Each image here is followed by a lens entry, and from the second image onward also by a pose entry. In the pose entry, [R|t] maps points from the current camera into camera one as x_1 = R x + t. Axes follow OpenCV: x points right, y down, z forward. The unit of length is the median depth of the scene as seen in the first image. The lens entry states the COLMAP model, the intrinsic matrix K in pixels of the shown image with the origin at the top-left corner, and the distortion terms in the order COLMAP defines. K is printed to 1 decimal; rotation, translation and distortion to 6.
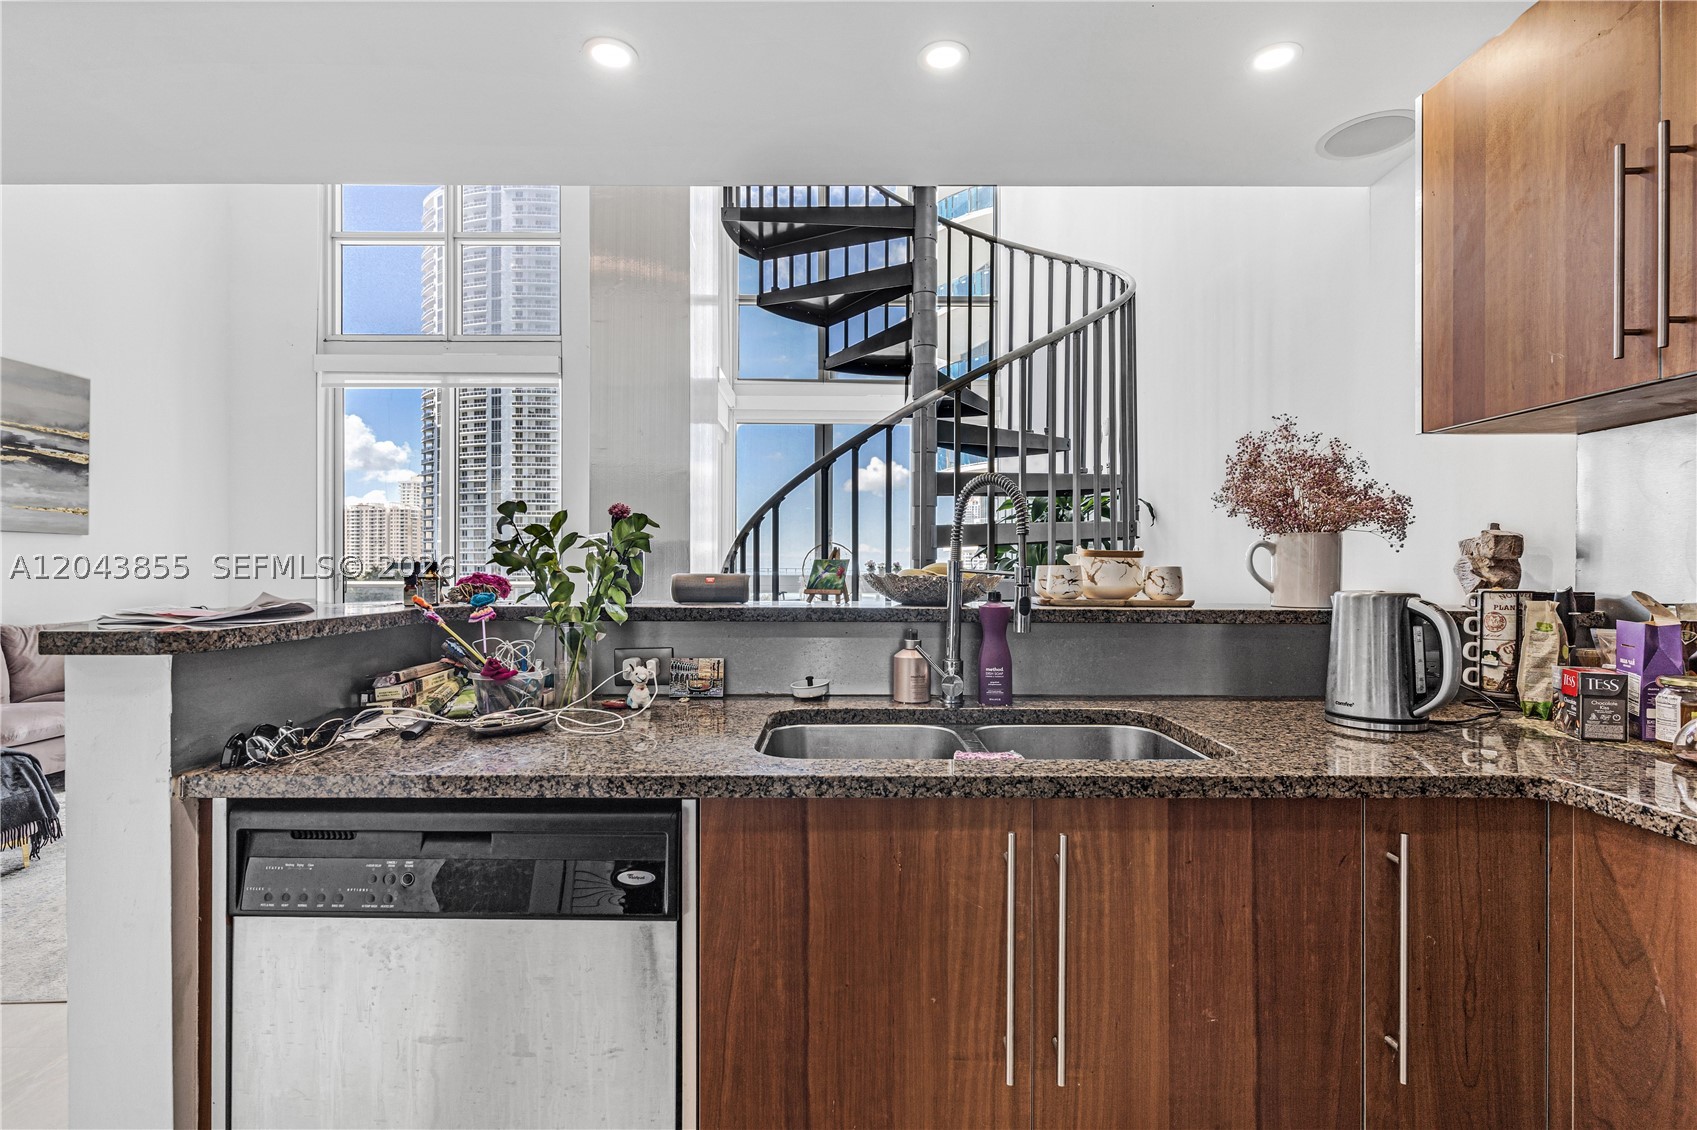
lens RADIAL K [[809.2, 0, 845.0], [0, 809.2, 569.8], [0, 0, 1]] dist [0.003468, -0.000845]
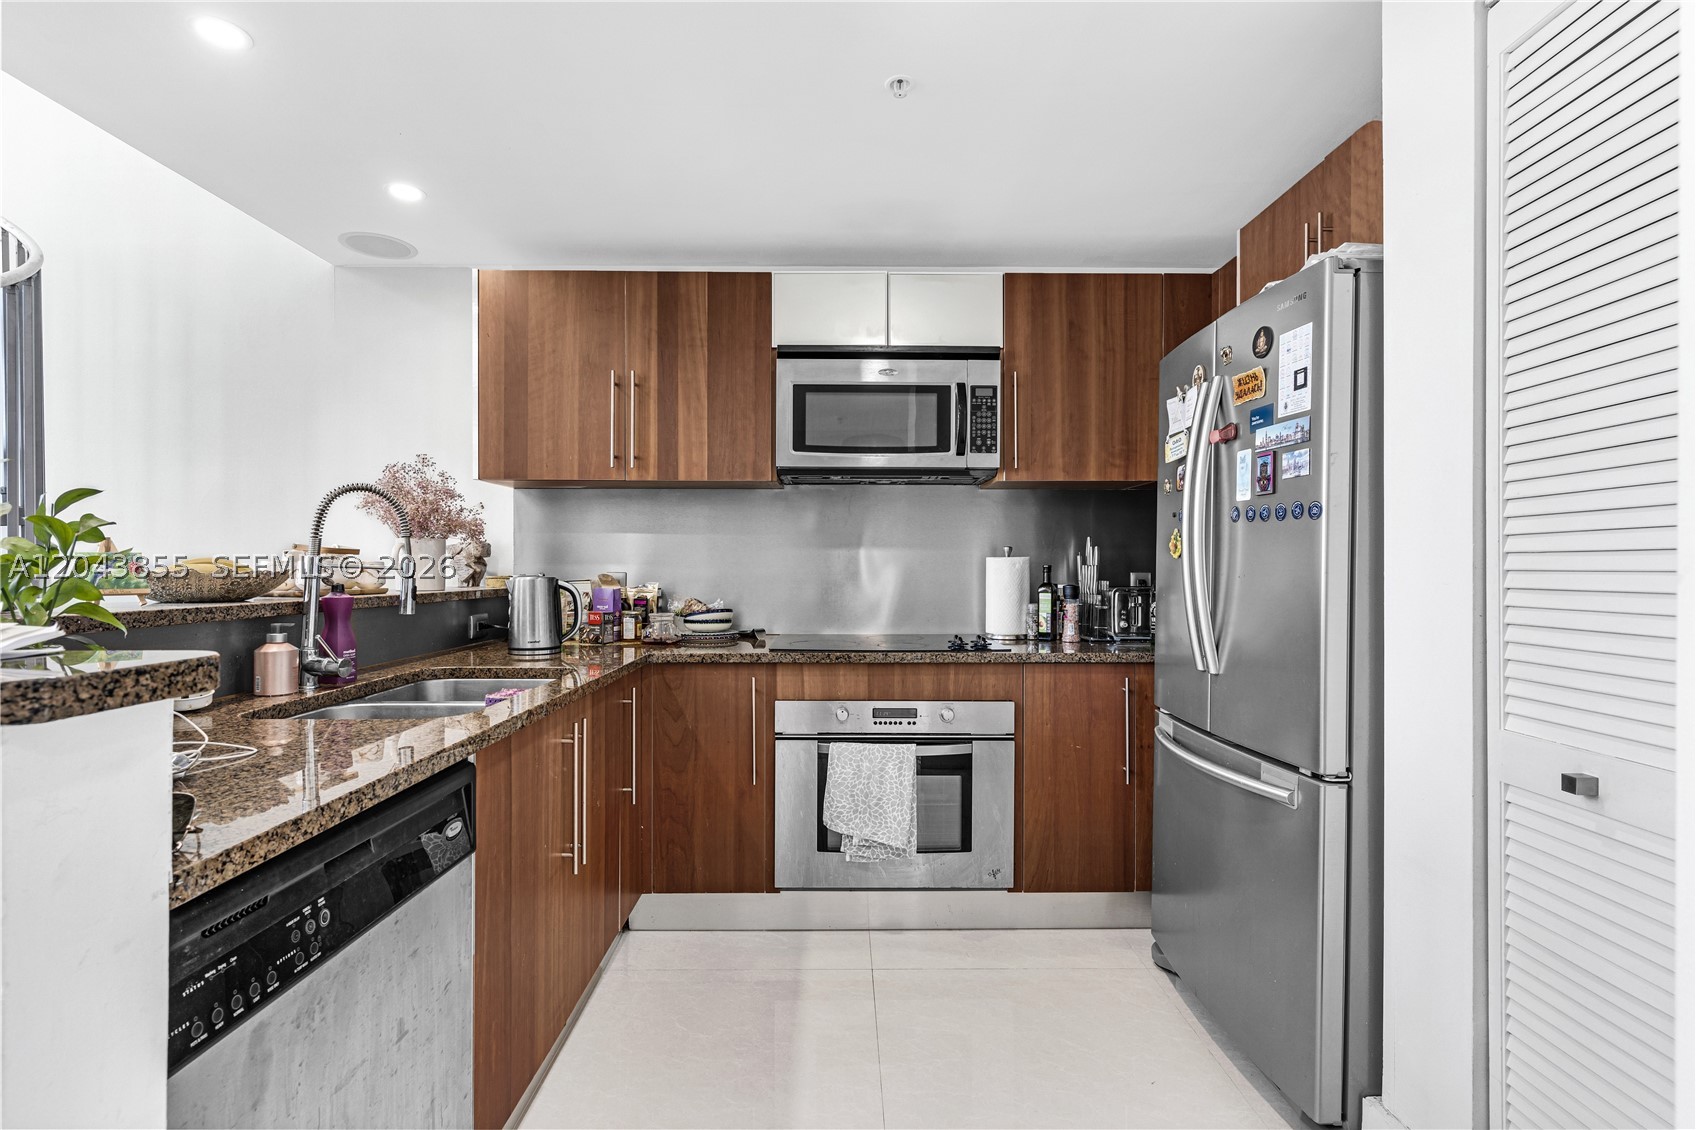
lens RADIAL K [[800.8, 0, 848.9], [0, 800.8, 563.3], [0, 0, 1]] dist [-0.003106, -0.000419]
pose [[-0.004978, 0.000818, 0.999987, -0.294476], [0.002949, 0.999995, -0.000803, 0.000280], [-0.999983, 0.002945, -0.004981, 0.091478]]
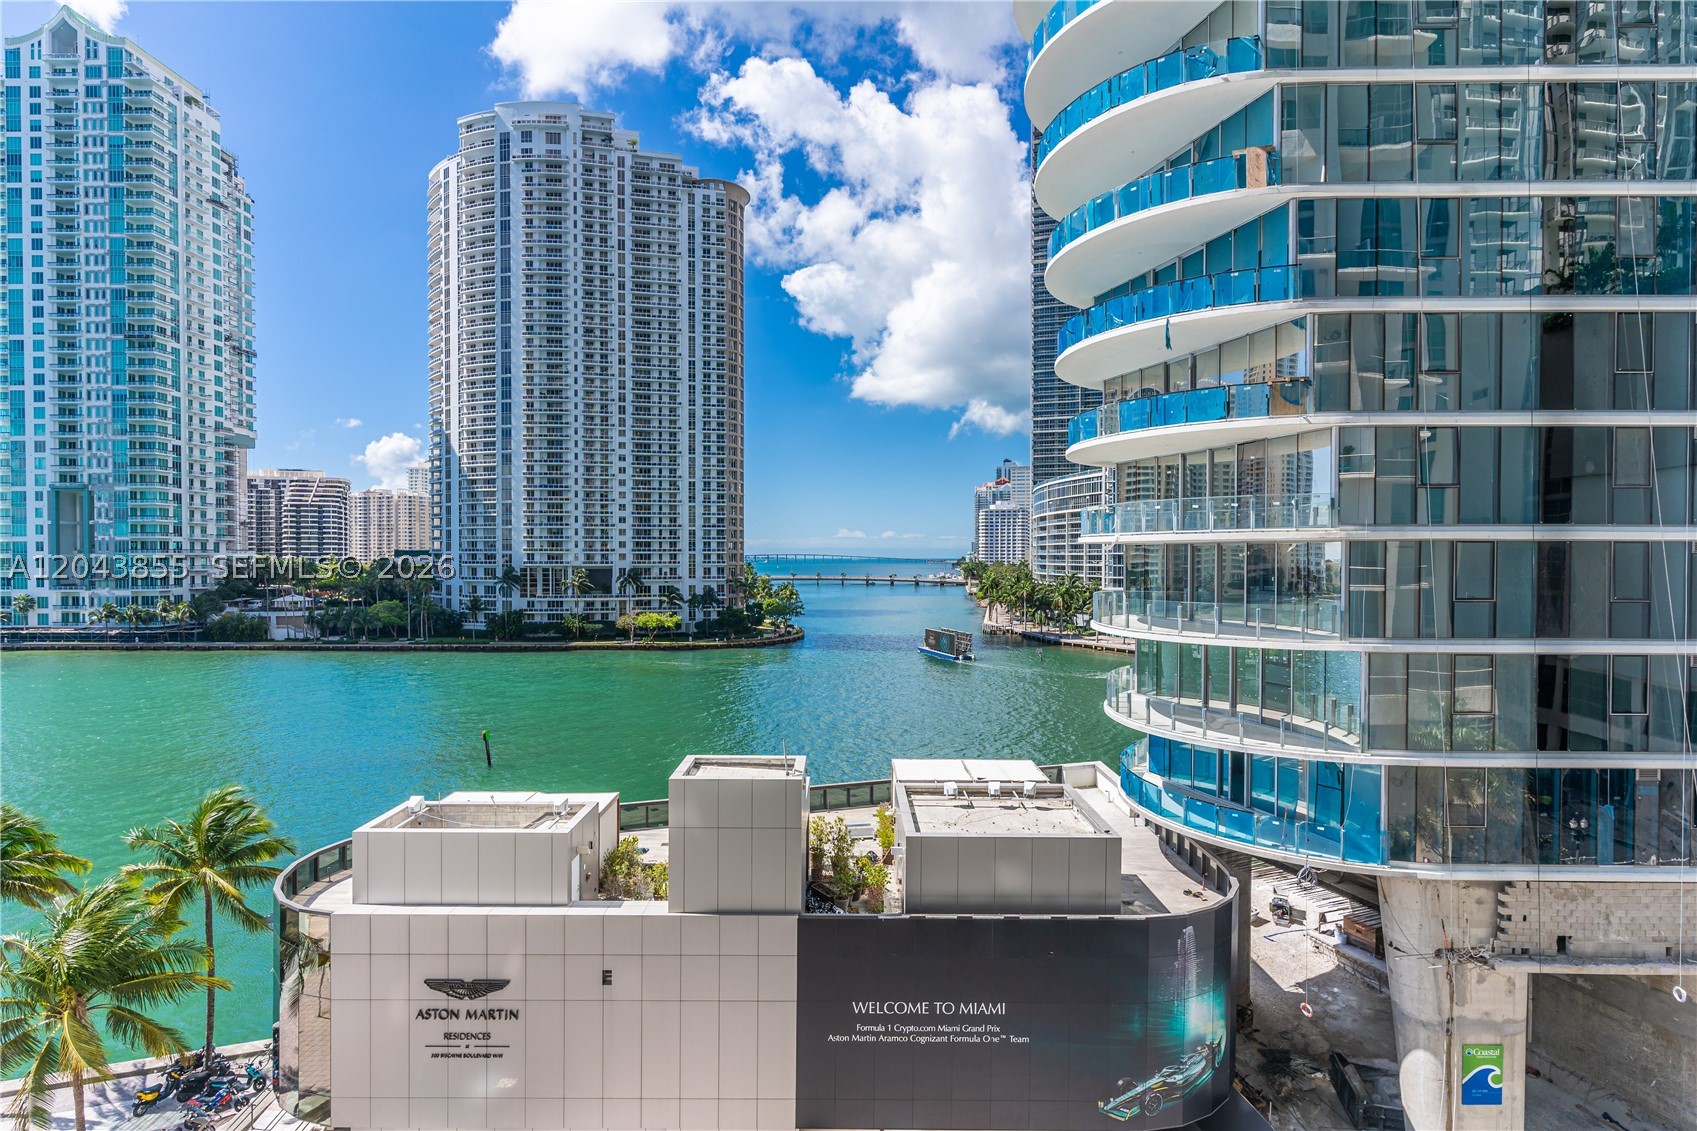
lens RADIAL K [[814.1, 0, 846.1], [0, 814.1, 564.3], [0, 0, 1]] dist [0.003974, -0.001960]
pose [[0.999953, -0.000359, -0.009715, -0.759637], [0.000454, 0.999953, 0.009710, -0.078483], [0.009711, -0.009714, 0.999906, 1.502188]]
